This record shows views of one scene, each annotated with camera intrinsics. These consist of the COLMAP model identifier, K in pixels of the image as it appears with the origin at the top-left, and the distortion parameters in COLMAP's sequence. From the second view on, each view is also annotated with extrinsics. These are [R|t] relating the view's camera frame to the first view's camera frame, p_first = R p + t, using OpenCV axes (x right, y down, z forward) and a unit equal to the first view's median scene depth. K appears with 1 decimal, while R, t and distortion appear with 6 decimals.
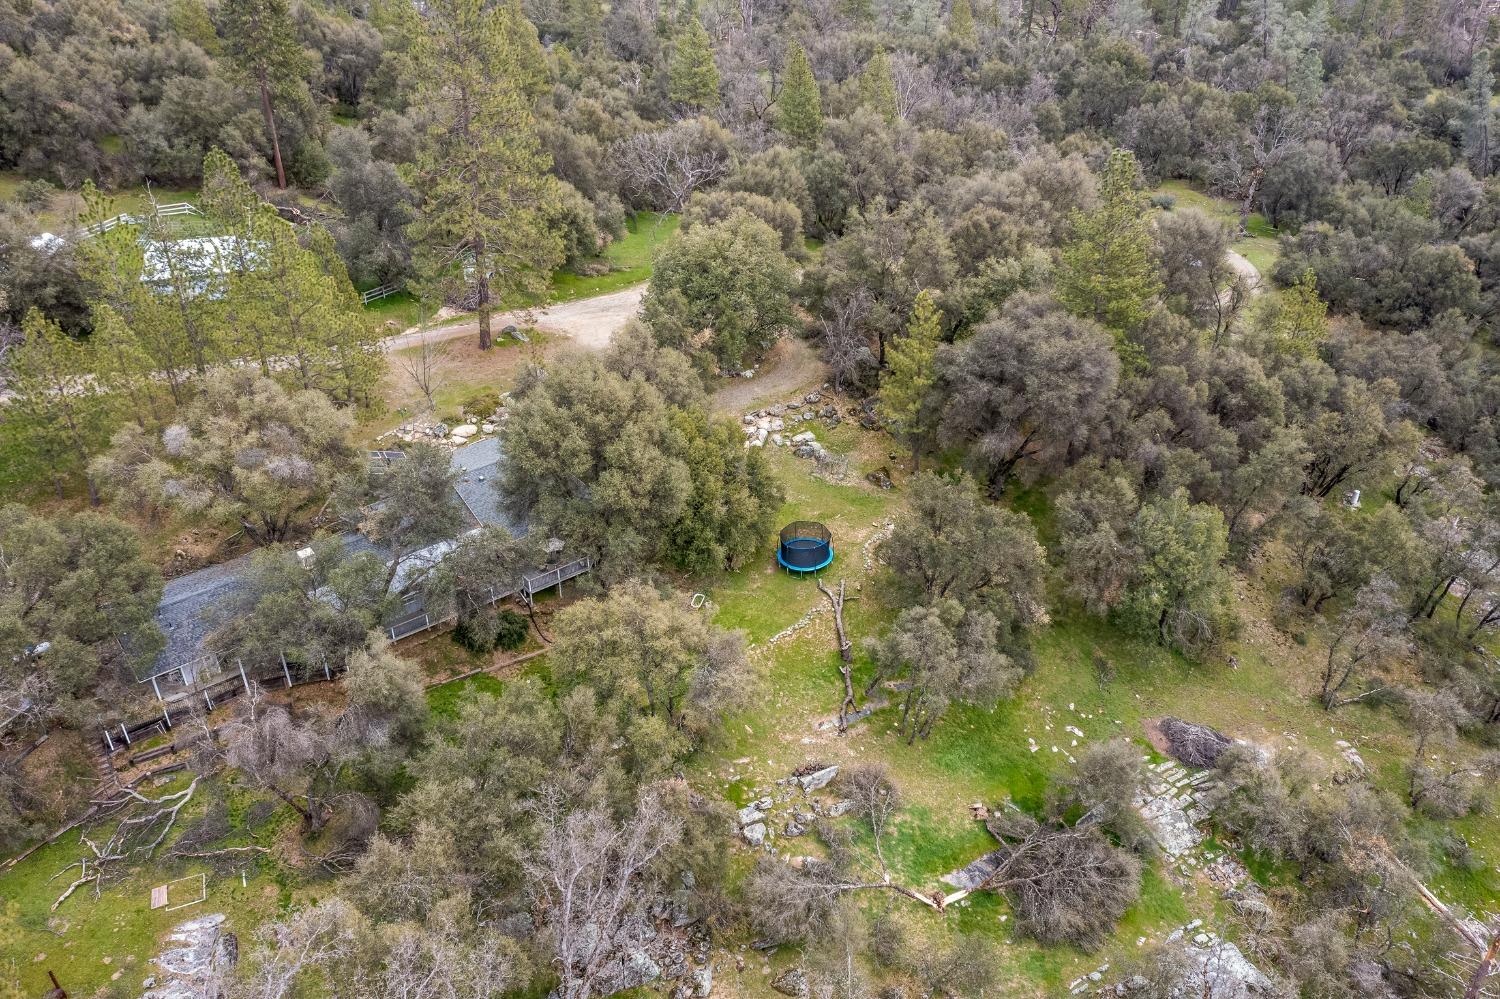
lens RADIAL K [[1189.3, 0, 729.1], [0, 1189.3, 481.5], [0, 0, 1]] dist [-0.020028, 0.000685]
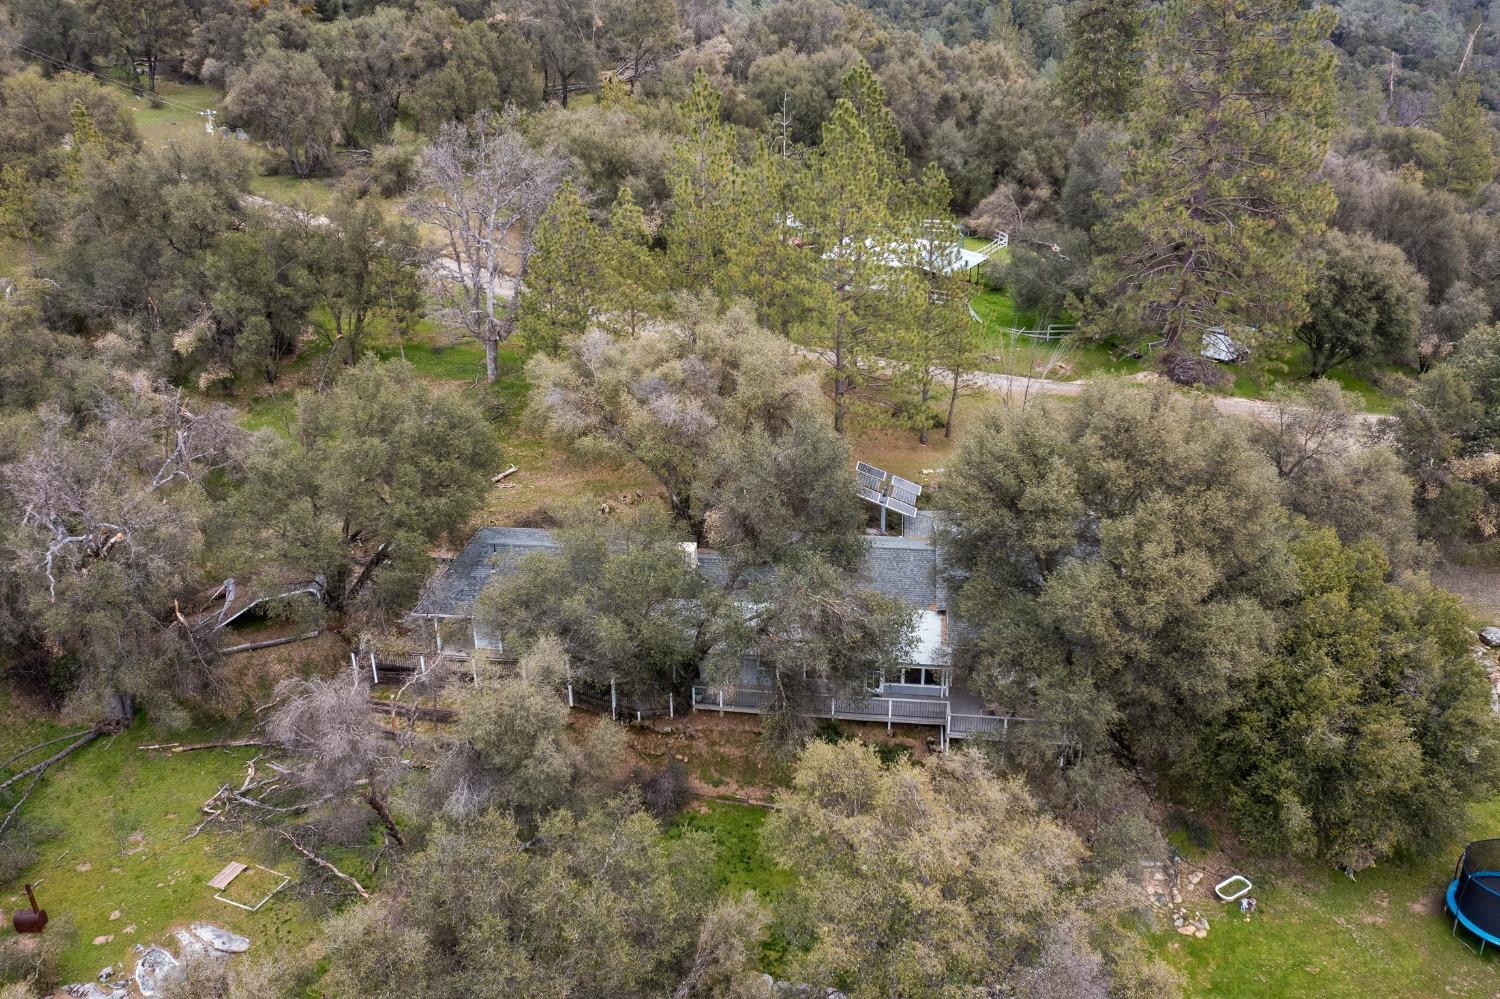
lens RADIAL K [[1189.3, 0, 729.1], [0, 1189.3, 481.5], [0, 0, 1]] dist [-0.020028, 0.000685]
pose [[0.709510, 0.273198, -0.649584, 0.106782], [-0.357010, 0.934096, 0.002912, 0.011776], [0.607569, 0.229842, 0.760285, 0.446446]]
